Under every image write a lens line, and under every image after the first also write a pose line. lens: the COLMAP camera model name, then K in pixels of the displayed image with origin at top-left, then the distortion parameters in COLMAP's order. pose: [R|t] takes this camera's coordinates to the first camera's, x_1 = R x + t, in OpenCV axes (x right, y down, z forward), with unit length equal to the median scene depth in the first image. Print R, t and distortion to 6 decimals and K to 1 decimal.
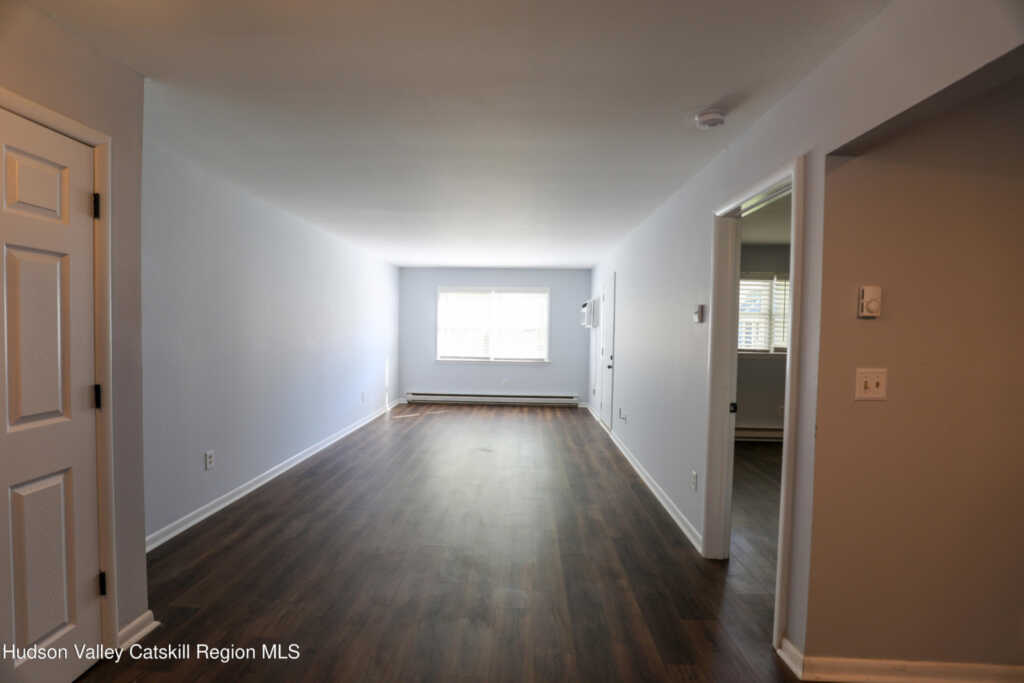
lens RADIAL K [[471.8, 0, 505.7], [0, 471.8, 345.5], [0, 0, 1]] dist [-0.026008, 0.003560]
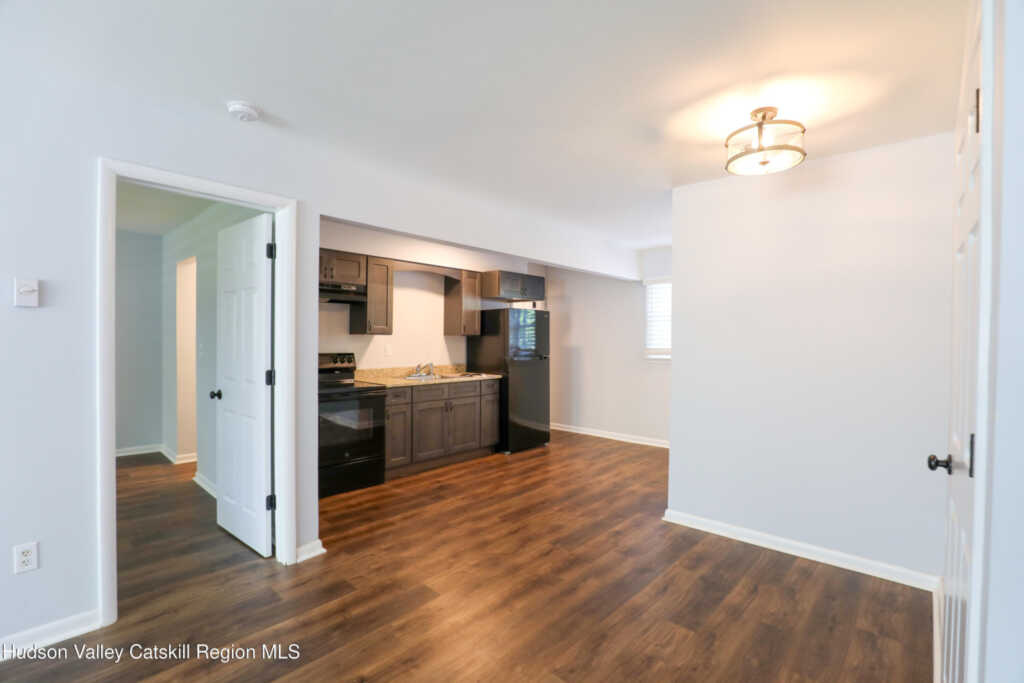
lens RADIAL K [[471.8, 0, 510.0], [0, 471.8, 338.1], [0, 0, 1]] dist [-0.026008, 0.003560]
pose [[-0.768248, -0.030177, 0.639440, -0.502985], [-0.007891, 0.999259, 0.037678, -0.036195], [-0.640103, 0.023900, -0.767917, 1.098214]]
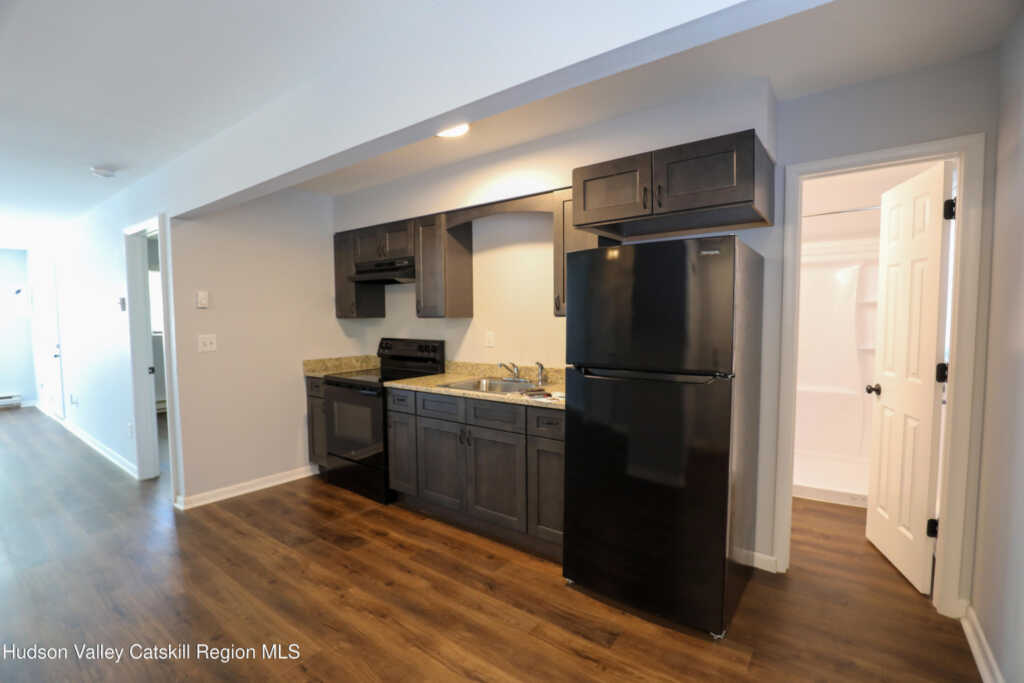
lens RADIAL K [[471.8, 0, 504.3], [0, 471.8, 344.8], [0, 0, 1]] dist [-0.026008, 0.003560]
pose [[0.580192, -0.071024, 0.811377, -0.034506], [0.045664, 0.997460, 0.054660, 0.024922], [-0.813198, 0.005337, 0.581962, -0.657202]]
